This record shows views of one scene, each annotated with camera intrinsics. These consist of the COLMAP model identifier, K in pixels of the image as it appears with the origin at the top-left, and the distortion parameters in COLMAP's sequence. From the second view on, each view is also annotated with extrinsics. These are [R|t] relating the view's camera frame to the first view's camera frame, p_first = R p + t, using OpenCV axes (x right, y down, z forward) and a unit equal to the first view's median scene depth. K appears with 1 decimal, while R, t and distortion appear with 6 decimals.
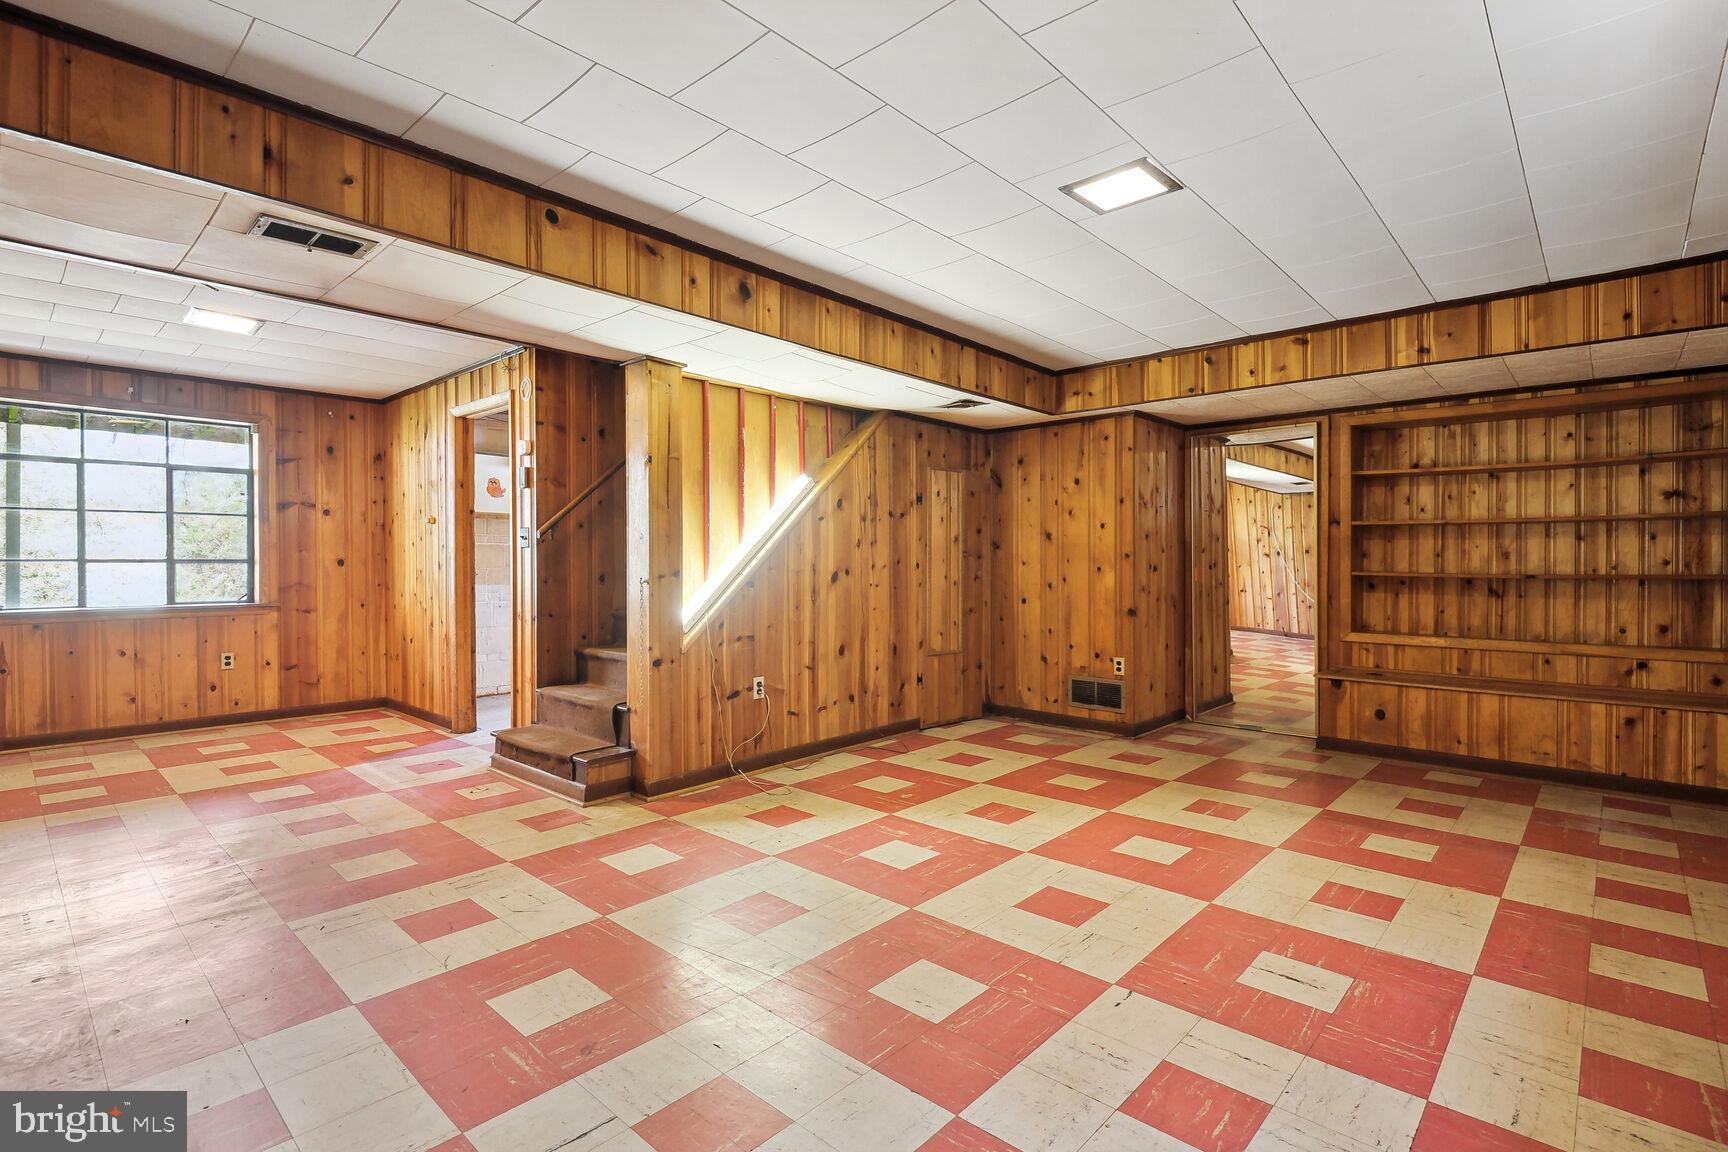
lens RADIAL K [[811.1, 0, 868.6], [0, 811.1, 546.8], [0, 0, 1]] dist [0.021710, -0.017092]
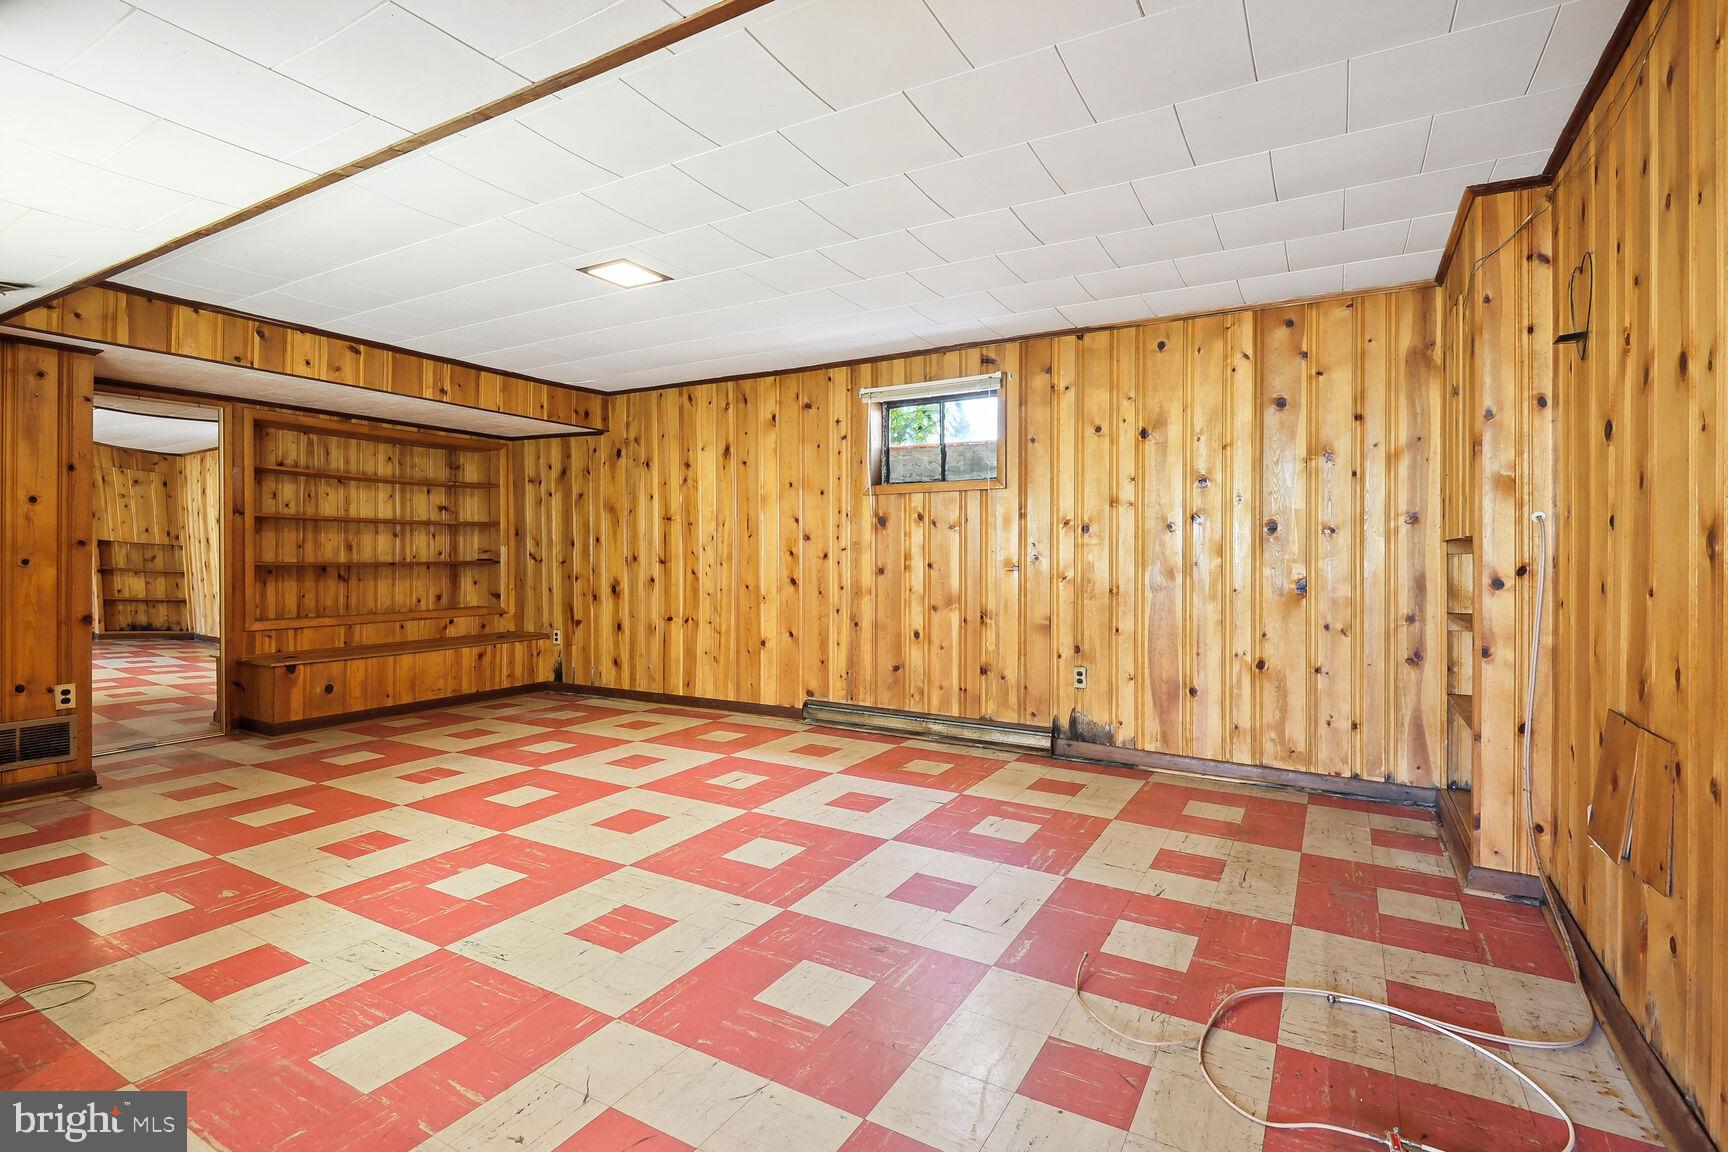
lens RADIAL K [[811.1, 0, 868.6], [0, 811.1, 546.8], [0, 0, 1]] dist [0.021710, -0.017092]
pose [[-0.225440, 0.006663, 0.974234, -0.638017], [-0.023437, 0.999650, -0.012260, 0.006870], [-0.973975, -0.025597, -0.225205, 0.537850]]
